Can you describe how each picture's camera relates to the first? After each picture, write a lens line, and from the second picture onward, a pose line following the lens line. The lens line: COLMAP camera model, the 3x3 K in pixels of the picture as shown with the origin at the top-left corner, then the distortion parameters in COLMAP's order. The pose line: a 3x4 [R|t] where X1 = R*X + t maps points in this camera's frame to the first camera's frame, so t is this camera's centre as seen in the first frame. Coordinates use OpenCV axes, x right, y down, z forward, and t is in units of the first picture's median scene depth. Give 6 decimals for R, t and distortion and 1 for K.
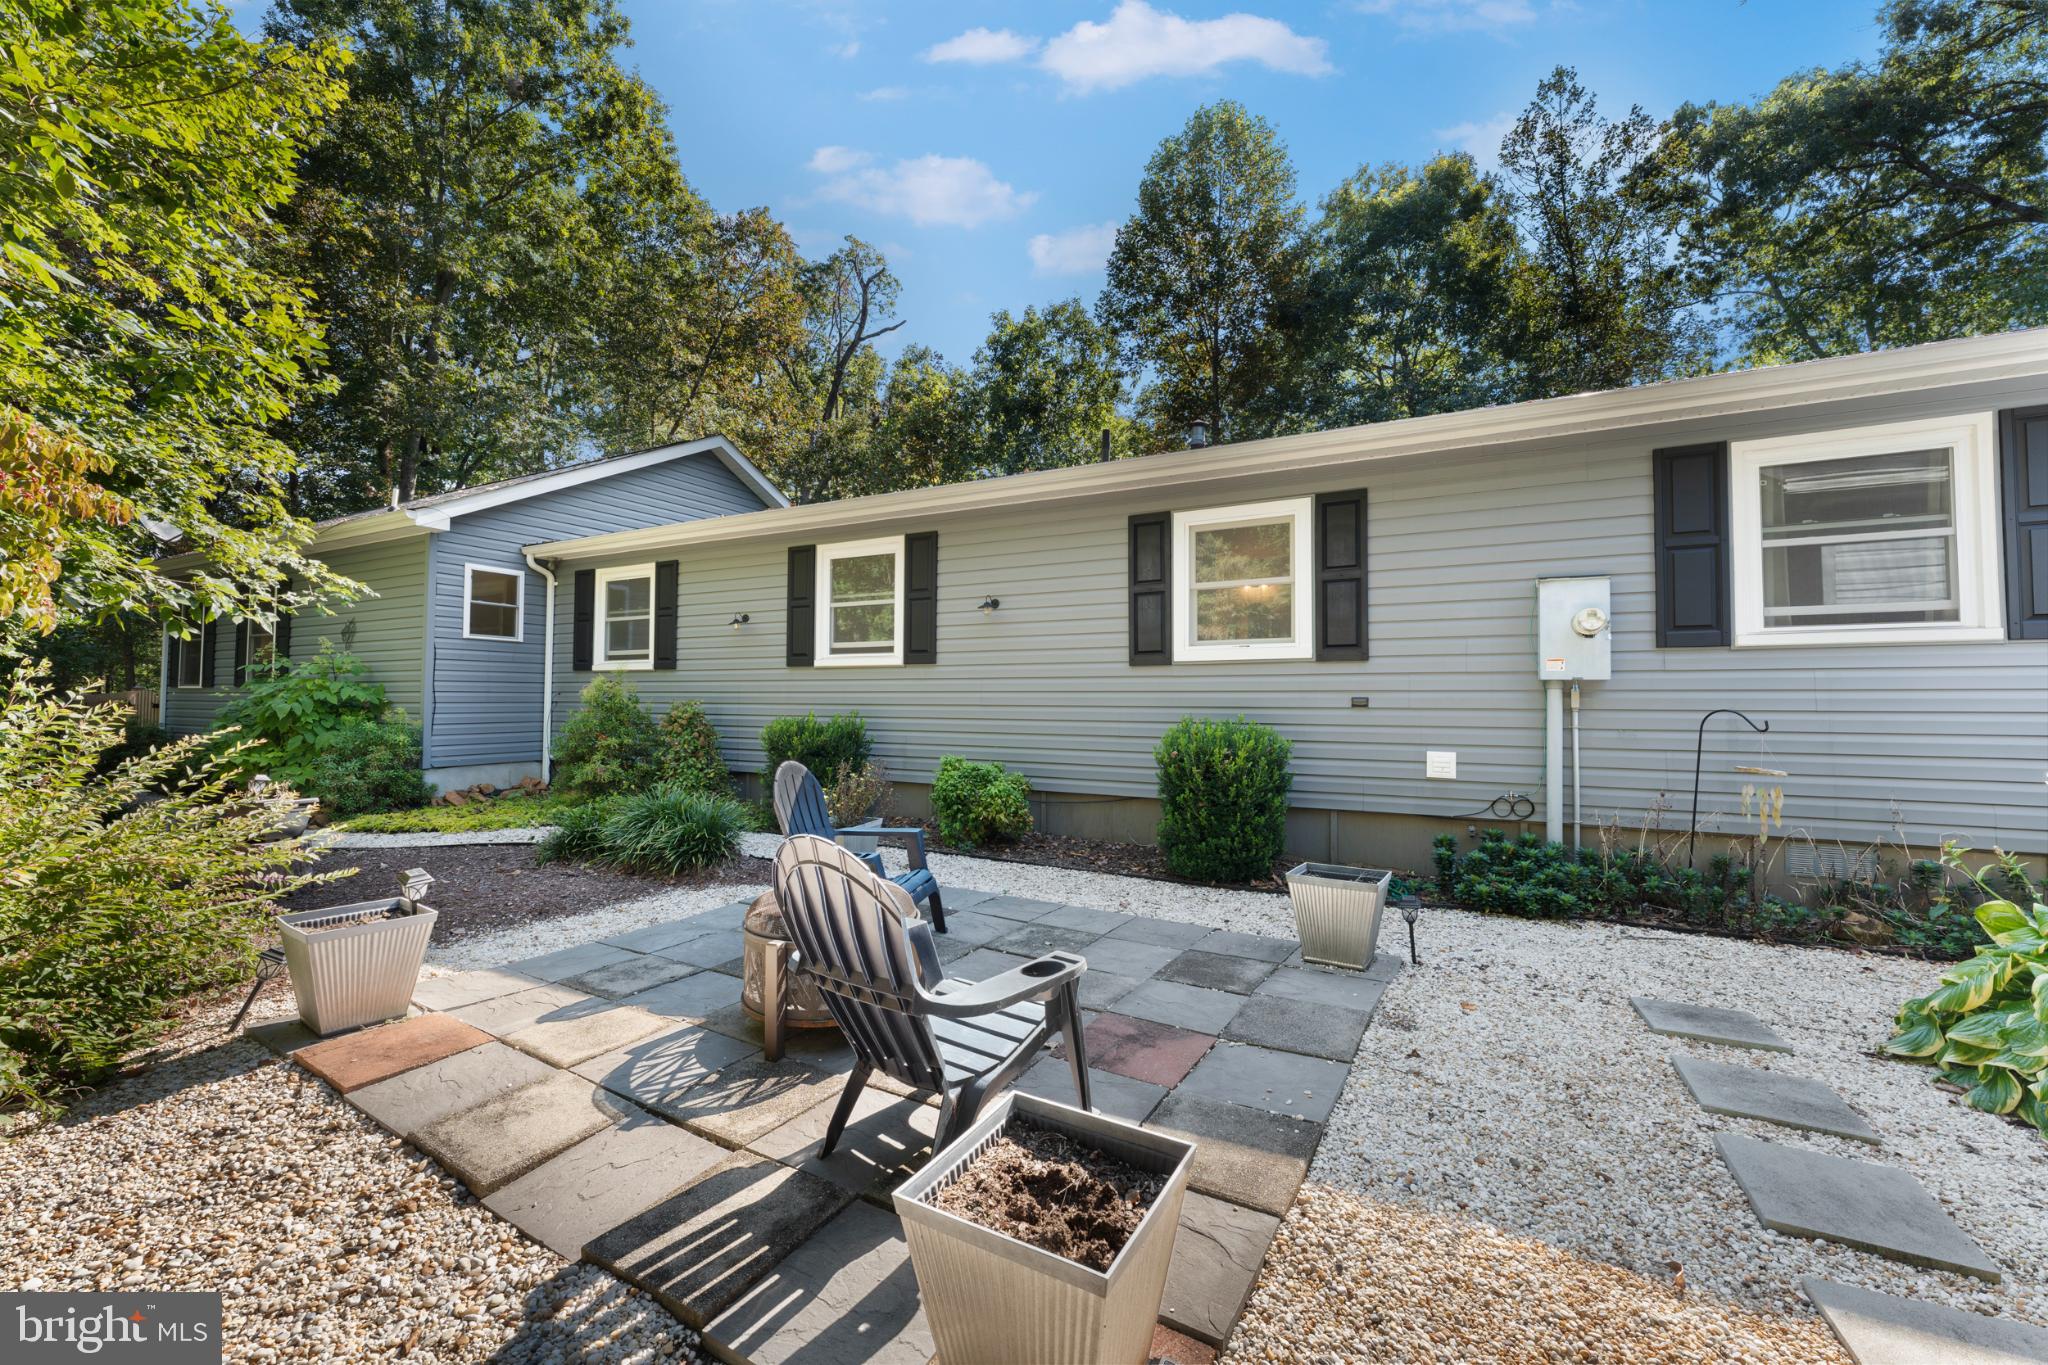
lens RADIAL K [[817.7, 0, 1022.5], [0, 817.7, 679.2], [0, 0, 1]] dist [0.000675, -0.000037]
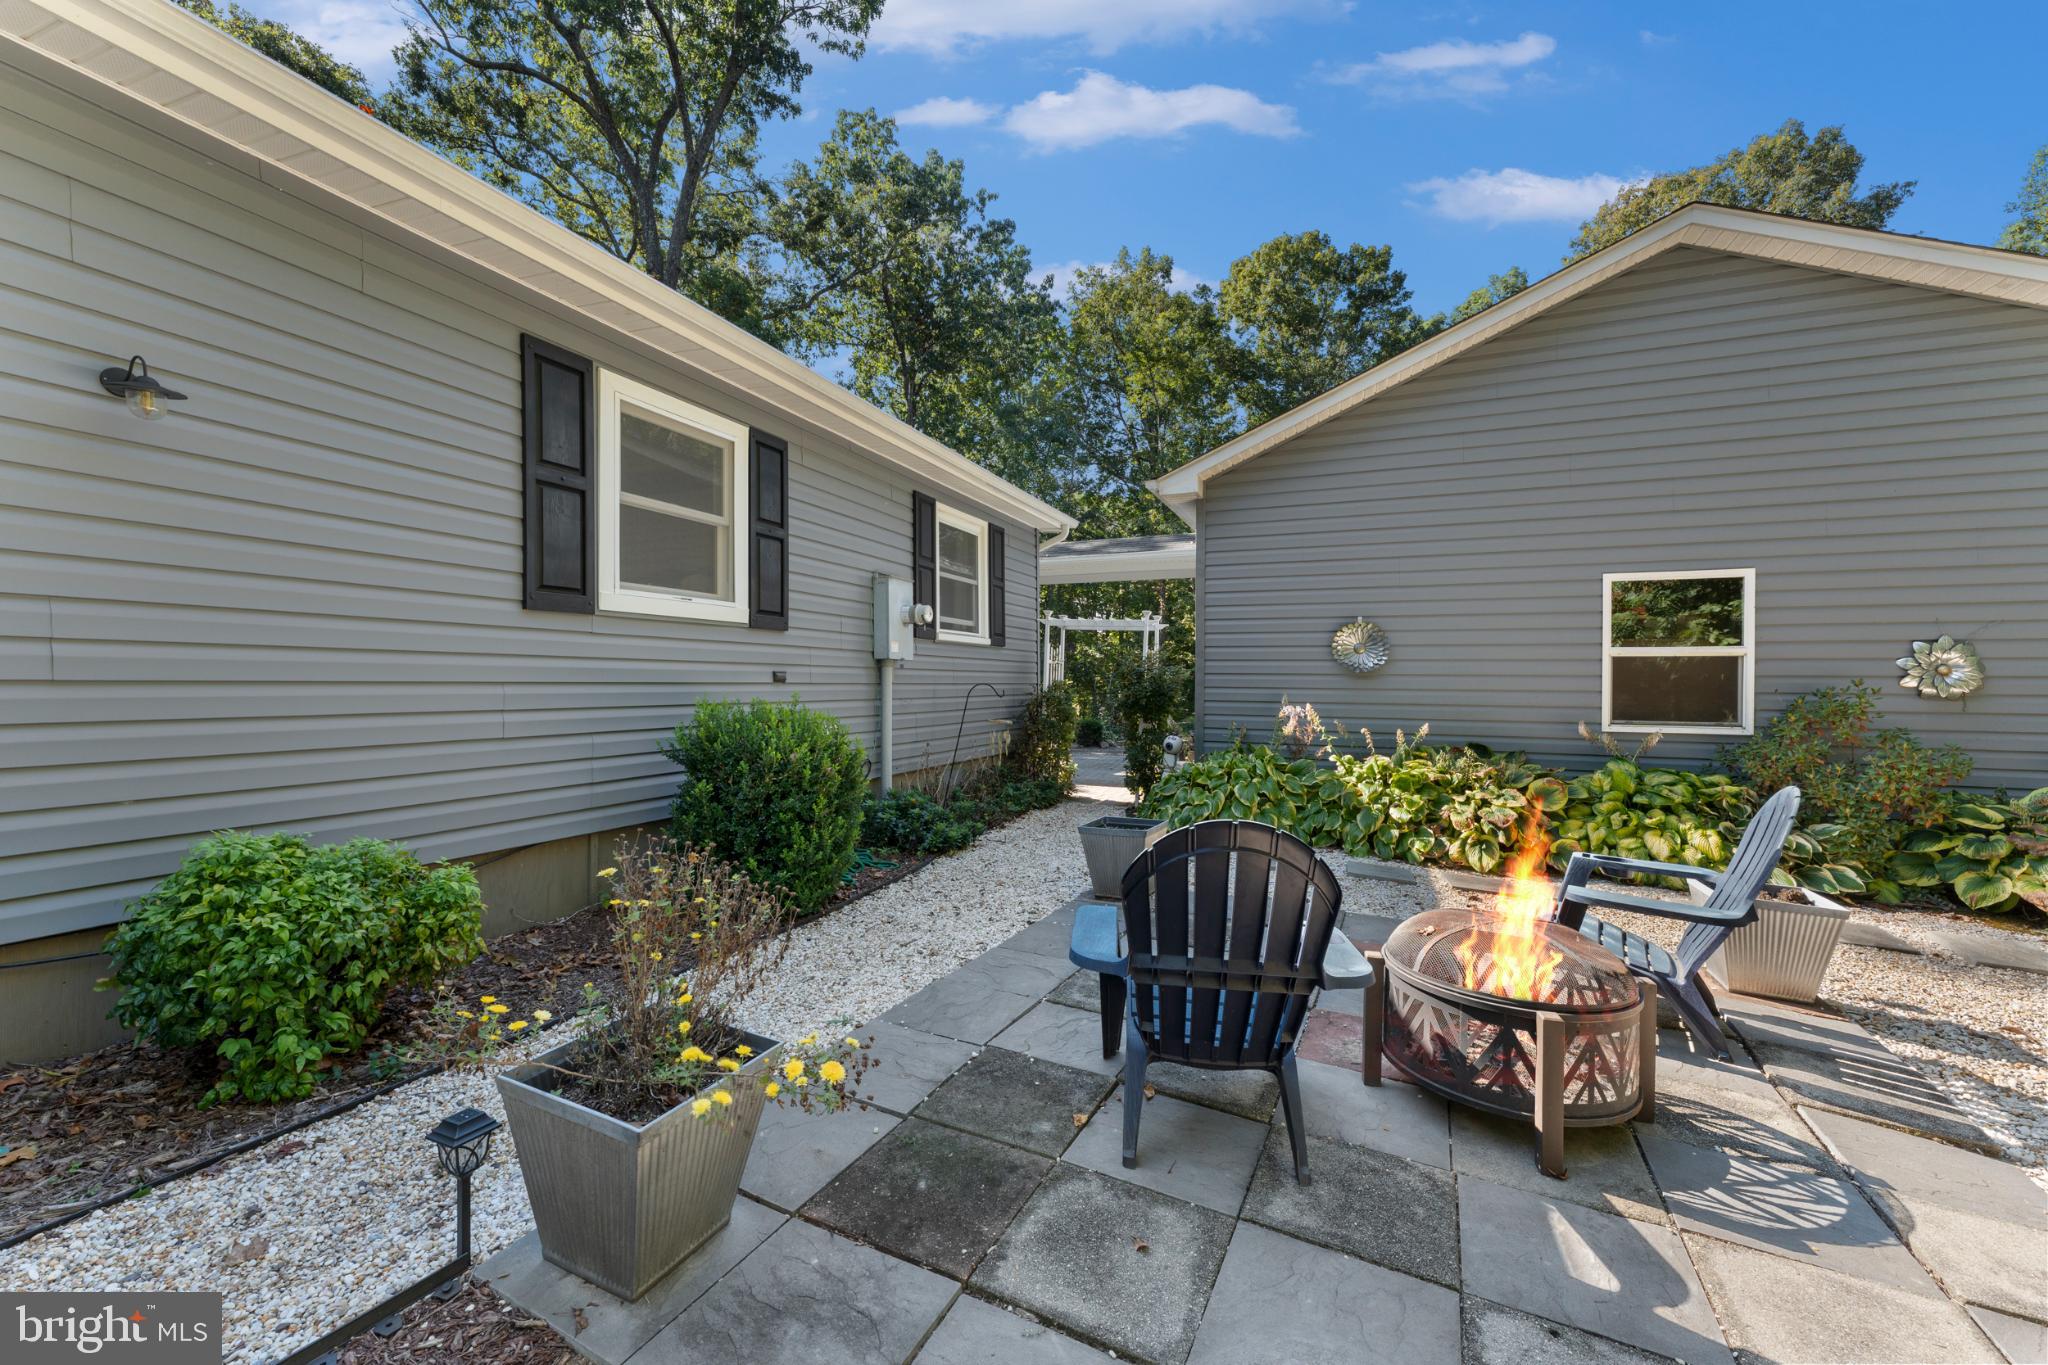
lens RADIAL K [[816.2, 0, 1024.0], [0, 816.2, 682.5], [0, 0, 1]] dist [0.008761, -0.000004]
pose [[-0.093760, -0.006387, 0.995574, -0.461914], [-0.035605, 0.999361, 0.003058, 0.020151], [-0.994958, -0.035160, -0.093928, 0.736217]]
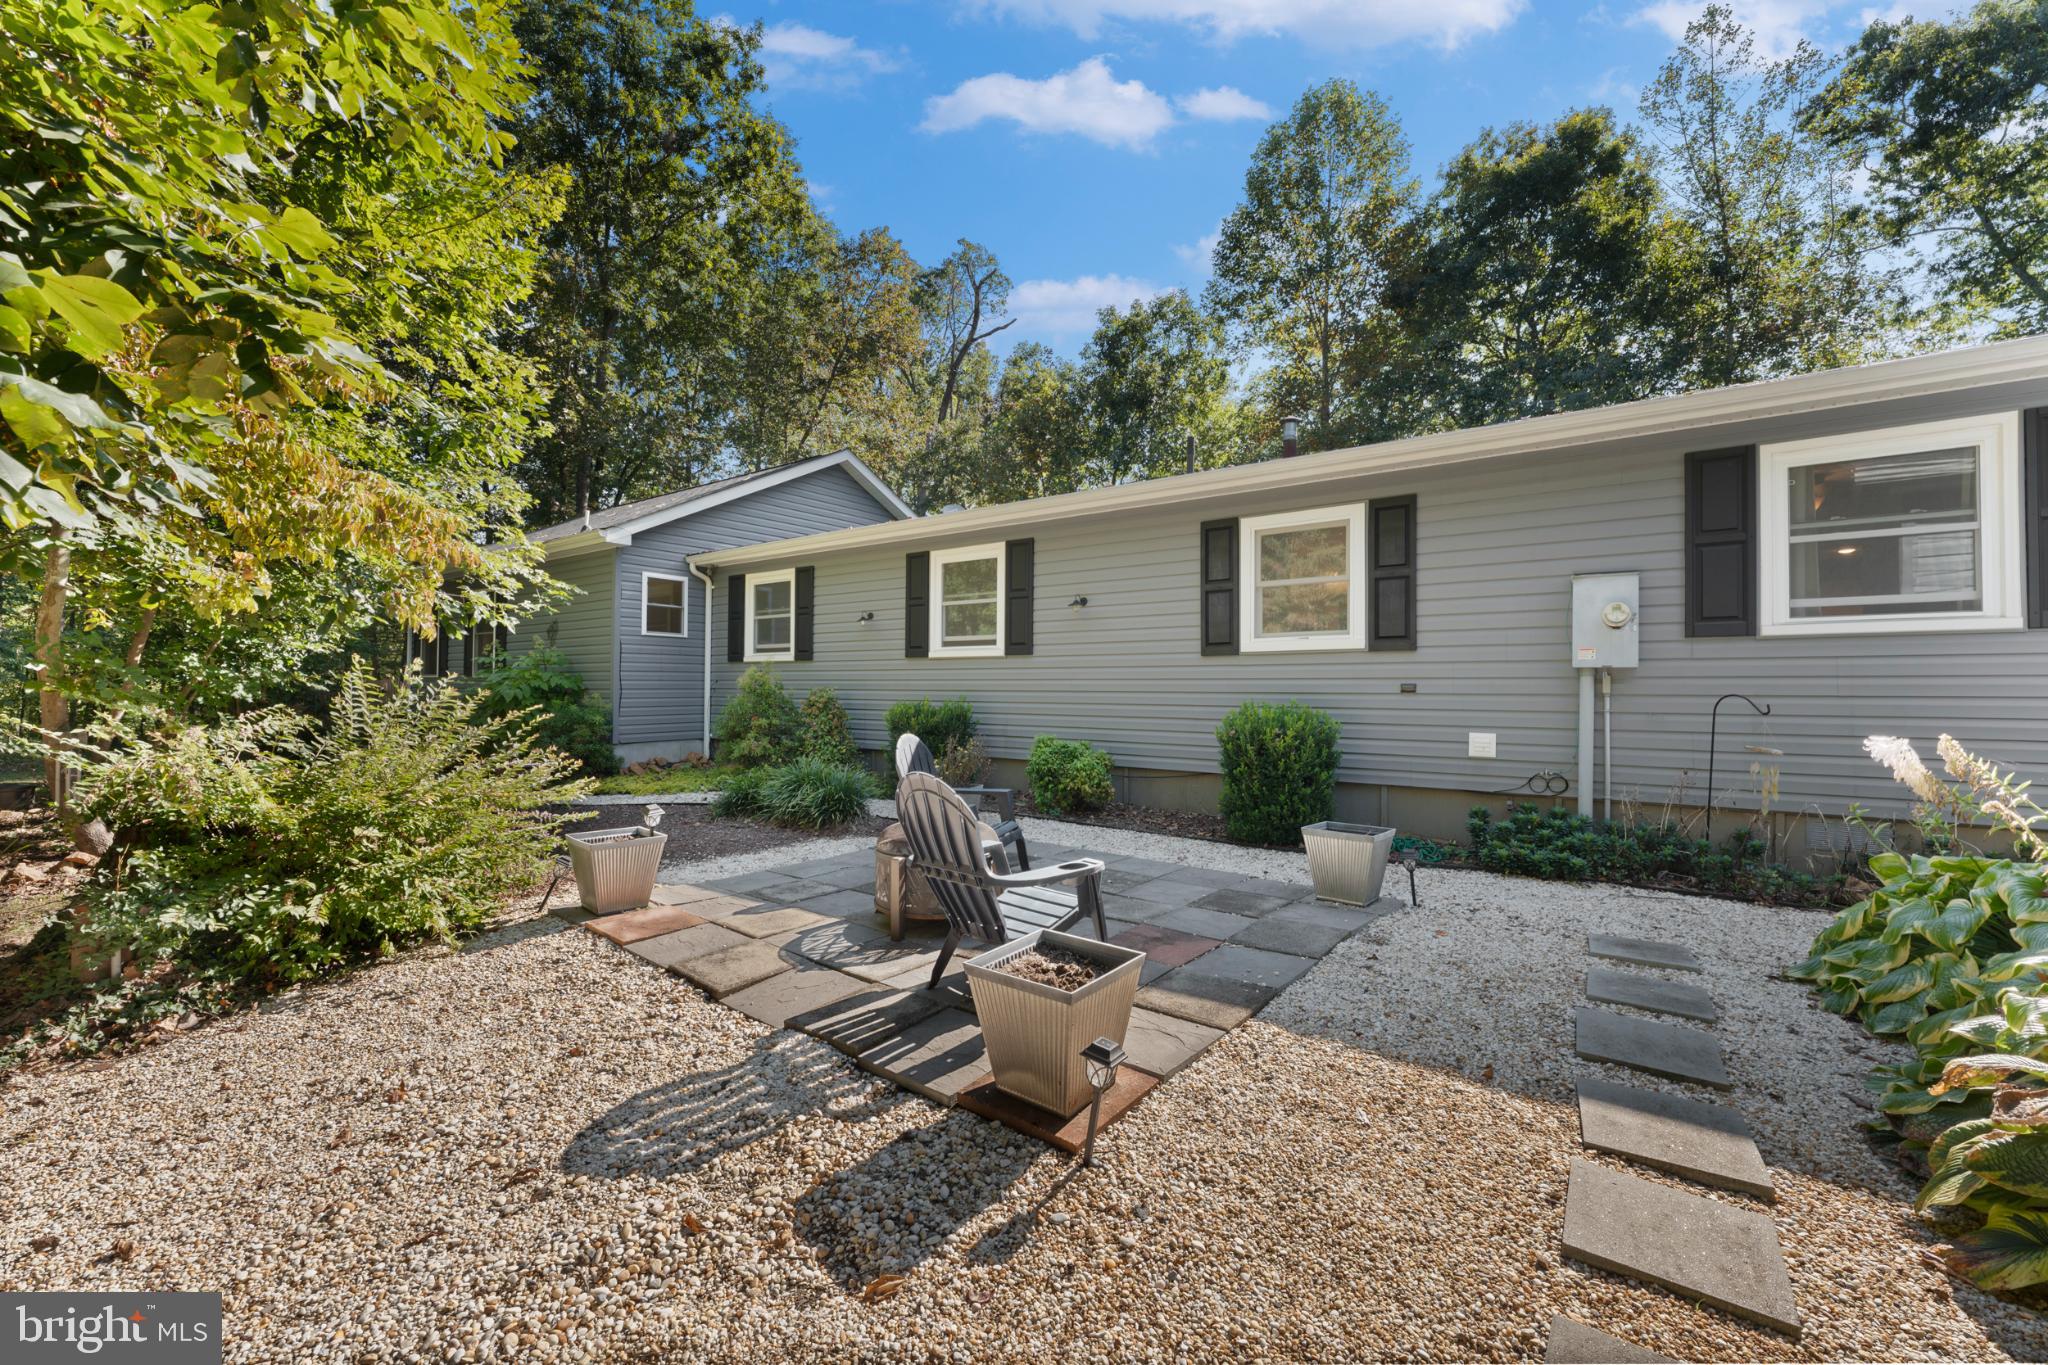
lens RADIAL K [[820.3, 0, 1017.1], [0, 820.3, 680.3], [0, 0, 1]] dist [-0.008808, -0.000081]
pose [[0.989283, -0.001406, -0.146003, 0.046018], [0.003797, 0.999863, 0.016096, -0.002241], [0.145960, -0.016478, 0.989153, -0.154119]]
